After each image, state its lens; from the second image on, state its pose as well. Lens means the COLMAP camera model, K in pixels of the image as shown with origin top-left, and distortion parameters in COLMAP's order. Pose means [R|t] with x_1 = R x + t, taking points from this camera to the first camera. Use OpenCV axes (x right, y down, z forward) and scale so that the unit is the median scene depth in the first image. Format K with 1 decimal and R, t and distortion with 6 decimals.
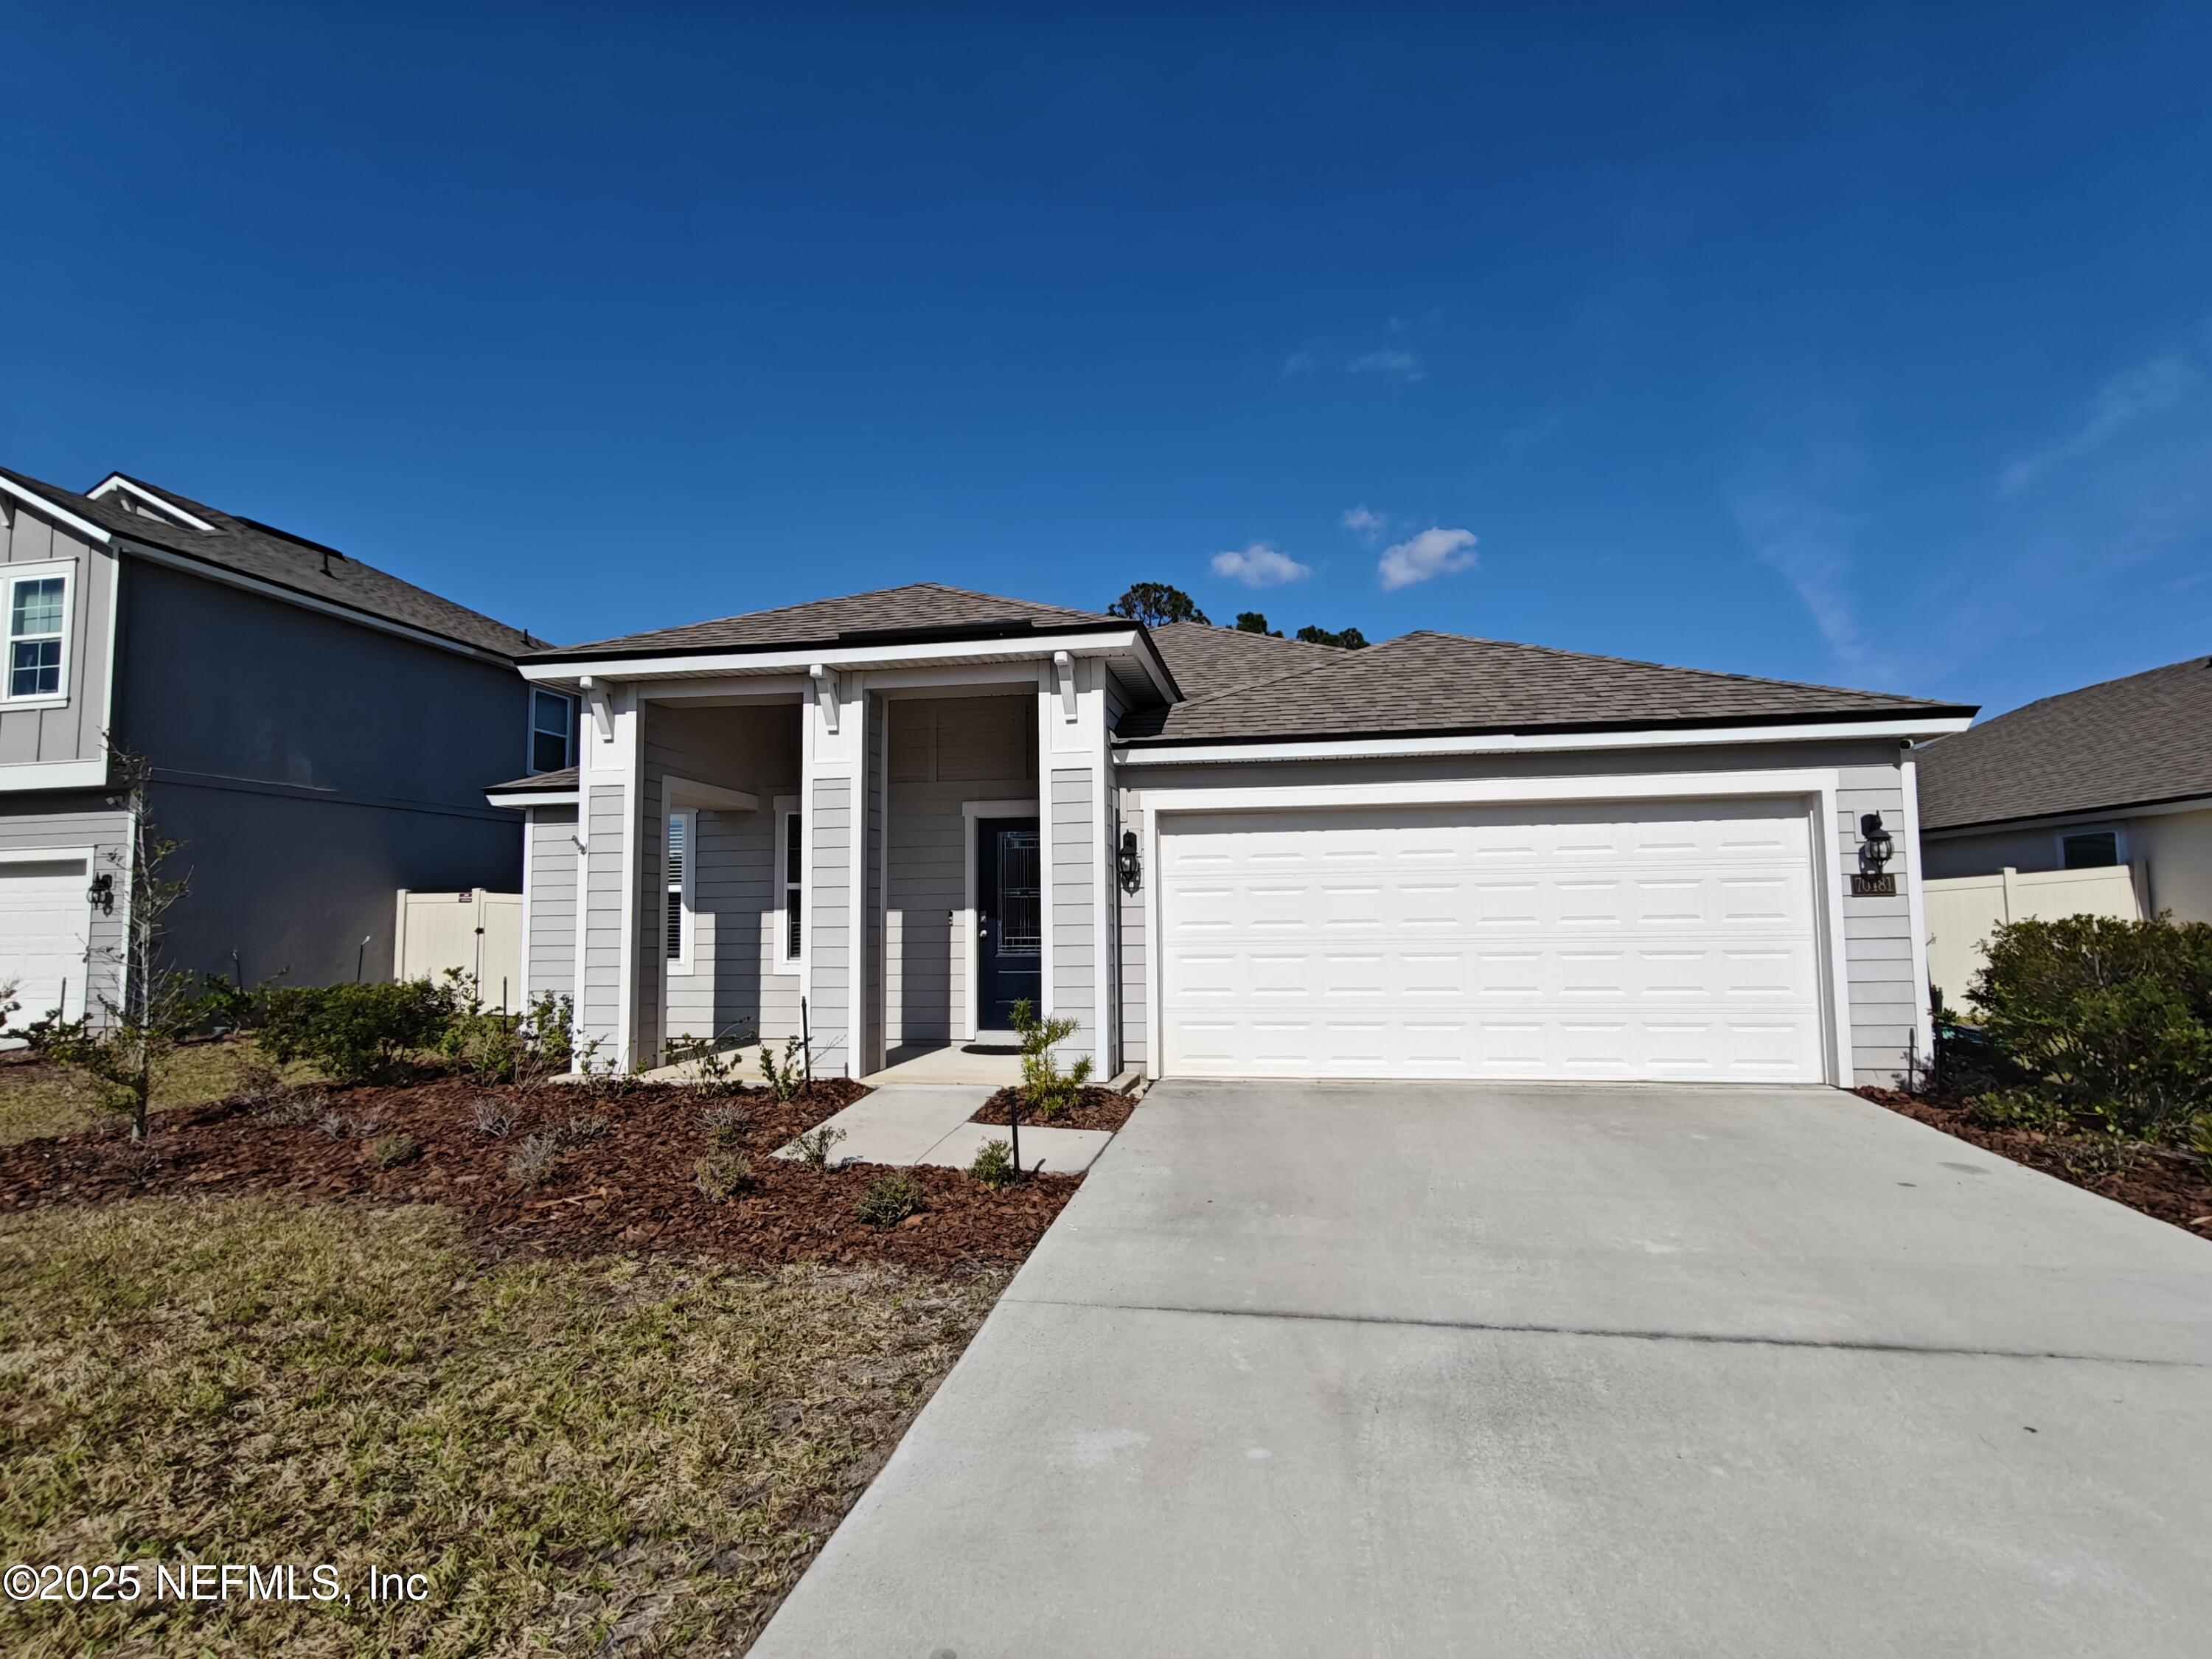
lens RADIAL K [[1041.6, 0, 1127.1], [0, 1041.6, 852.0], [0, 0, 1]] dist [0.002380, 0.001786]
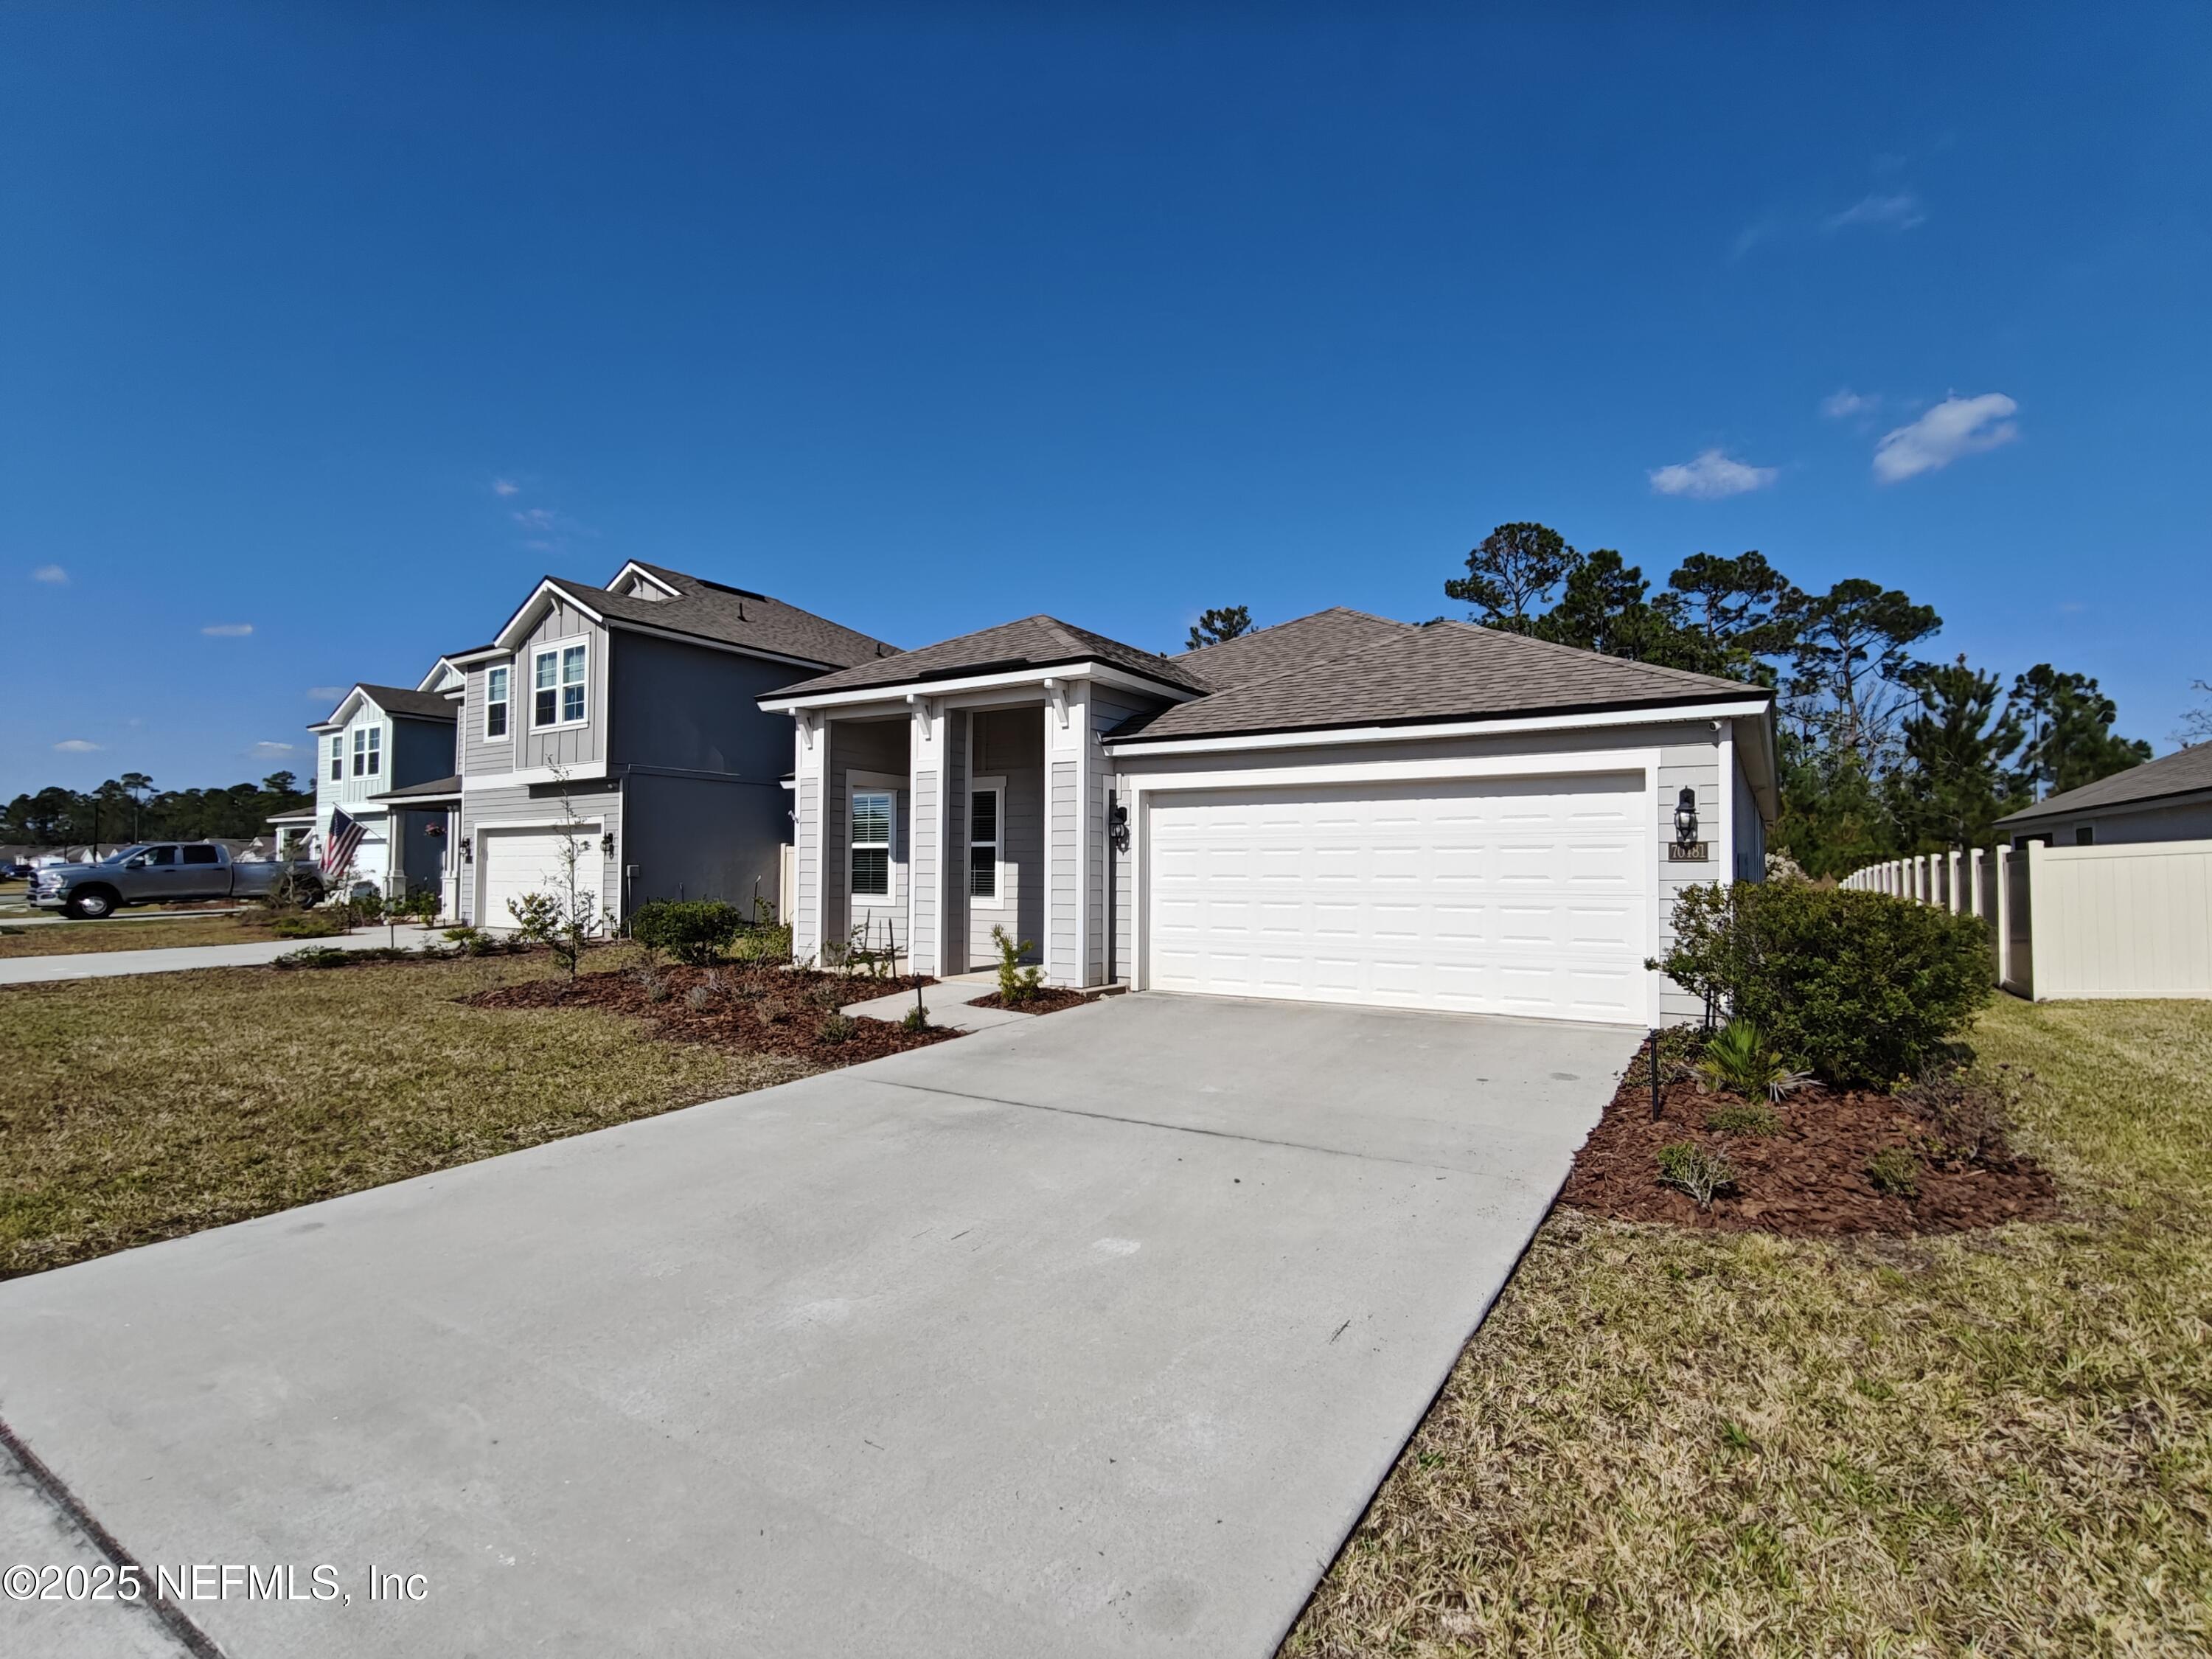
lens RADIAL K [[1041.6, 0, 1128.5], [0, 1041.6, 849.8], [0, 0, 1]] dist [0.002380, 0.001786]
pose [[0.924956, 0.008847, -0.379970, 0.517398], [0.007431, 0.999117, 0.041352, -0.018808], [0.380000, -0.041073, 0.924074, -0.234323]]
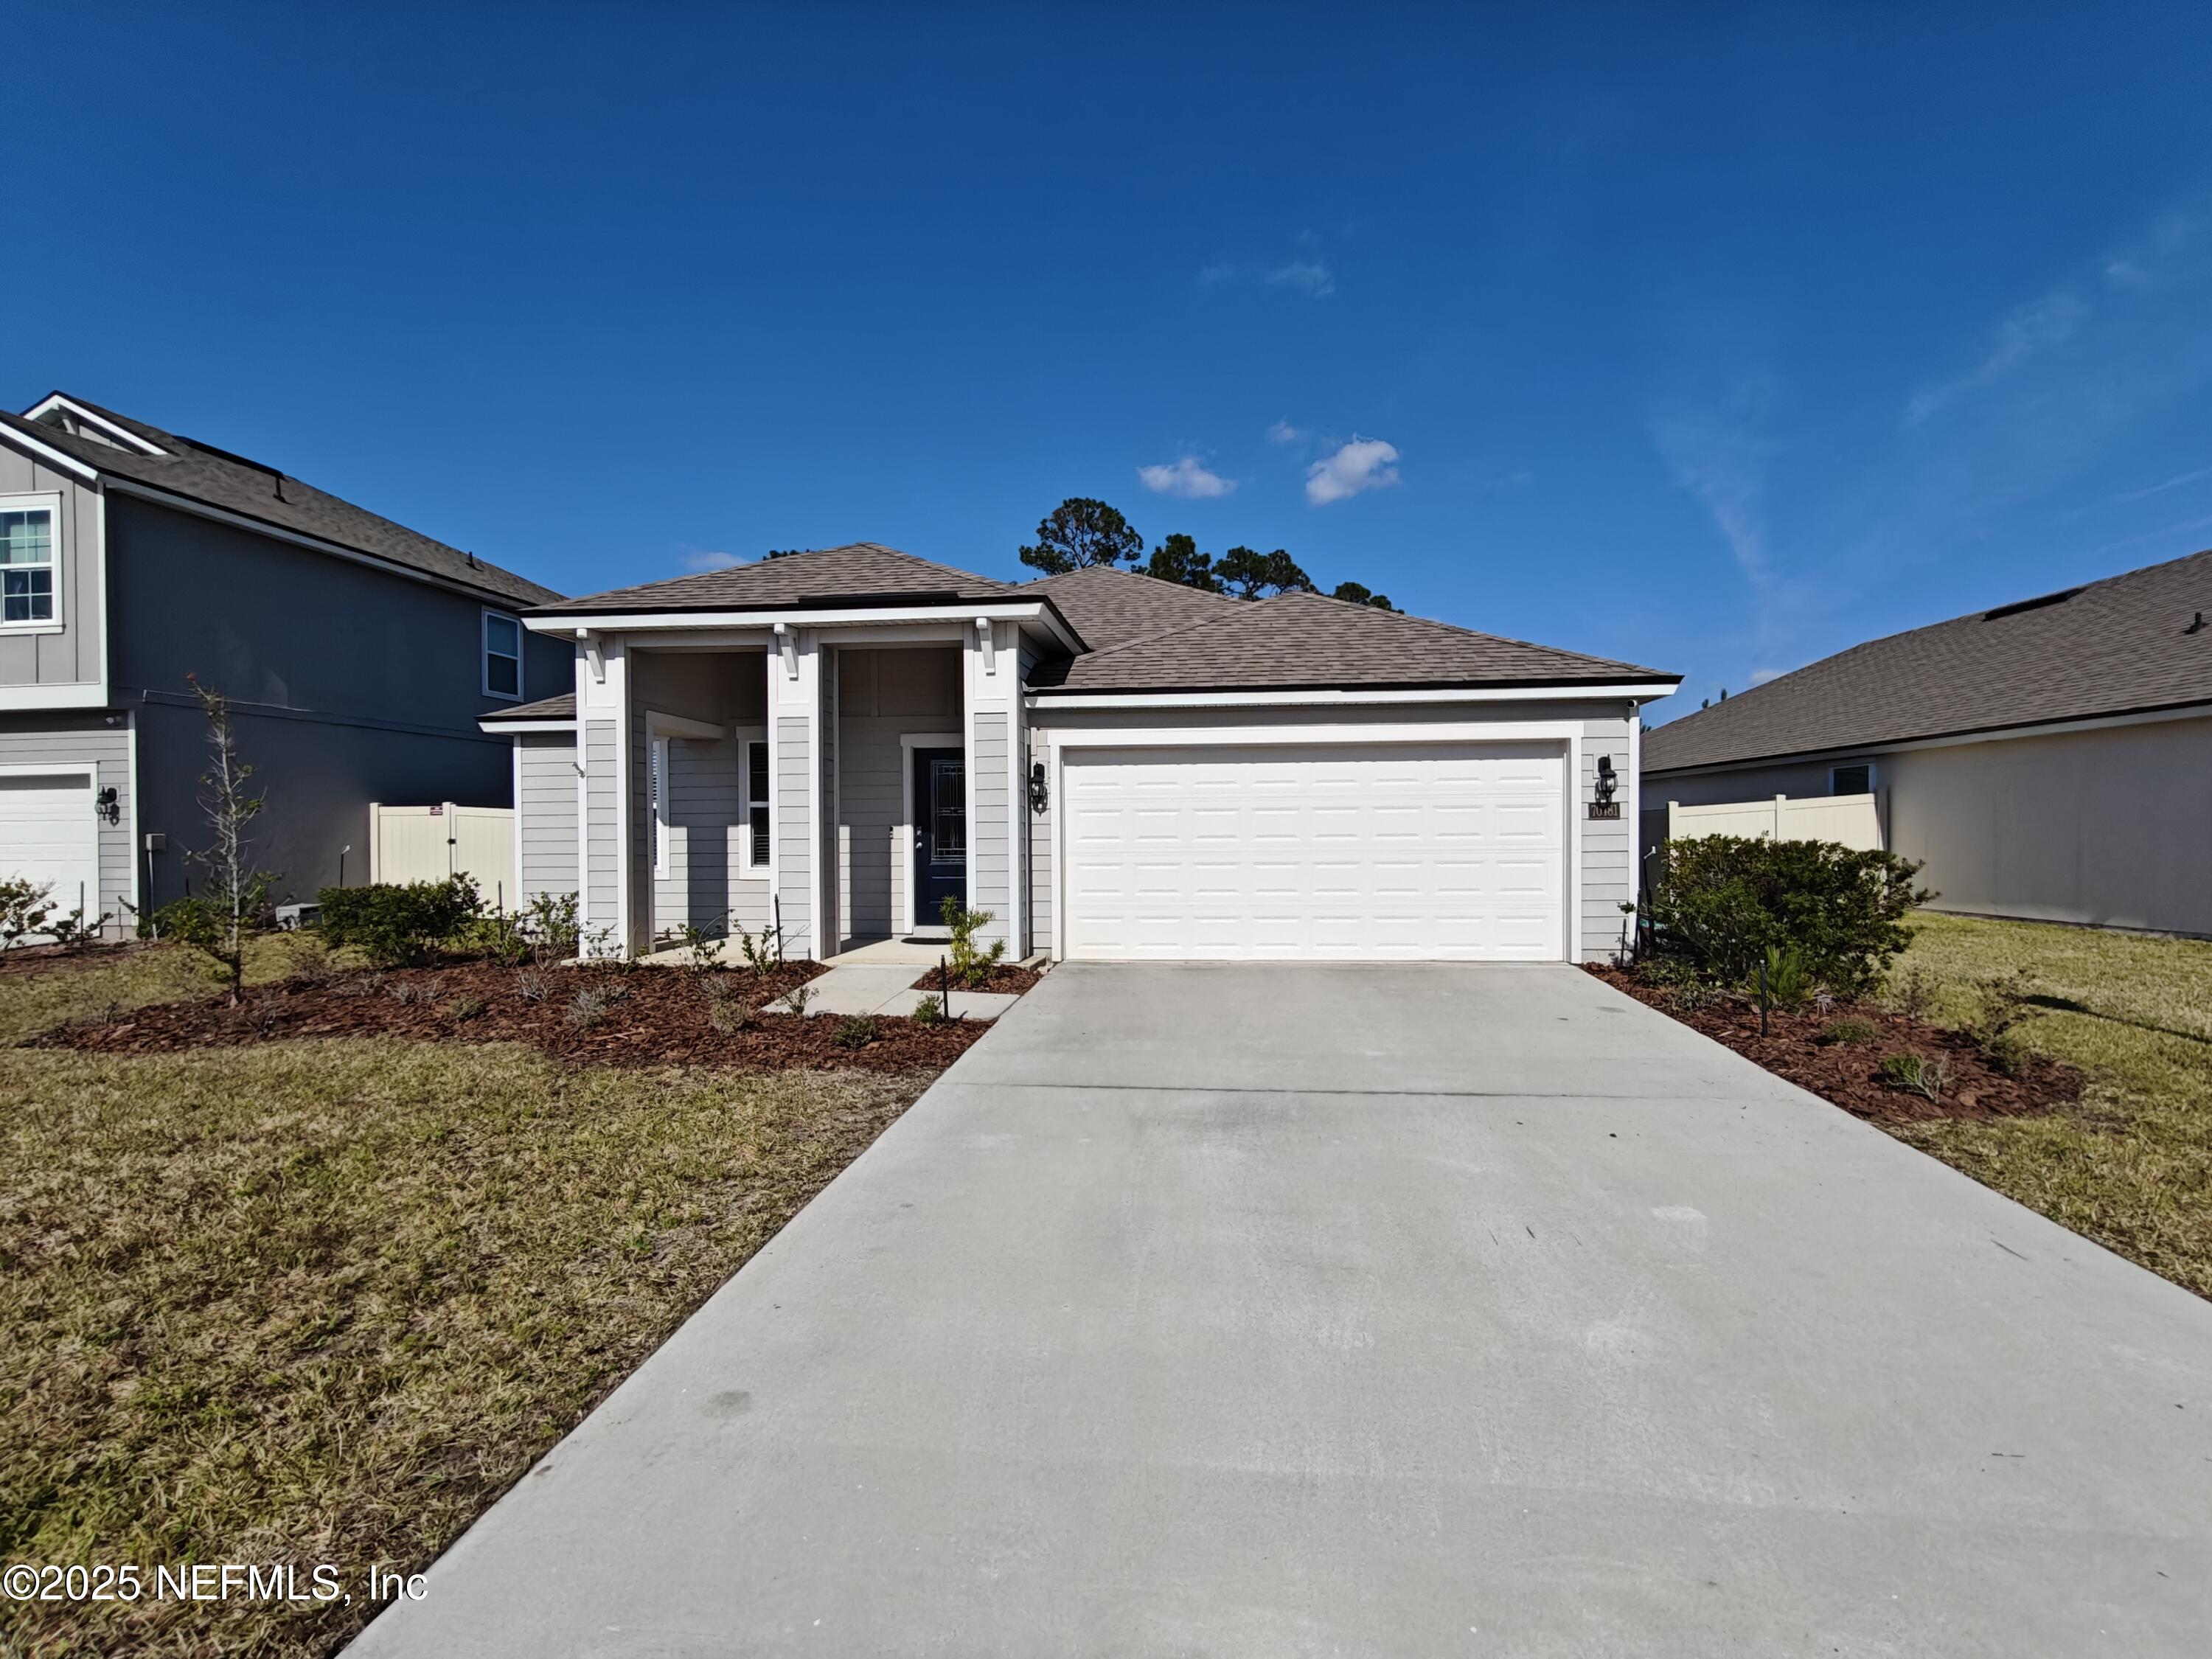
lens RADIAL K [[1041.6, 0, 1124.8], [0, 1041.6, 855.4], [0, 0, 1]] dist [0.002380, 0.001786]
pose [[0.998170, 0.004068, 0.060338, 0.030181], [-0.009183, 0.996360, 0.084743, -0.016255], [-0.059773, -0.085142, 0.994574, -0.241972]]
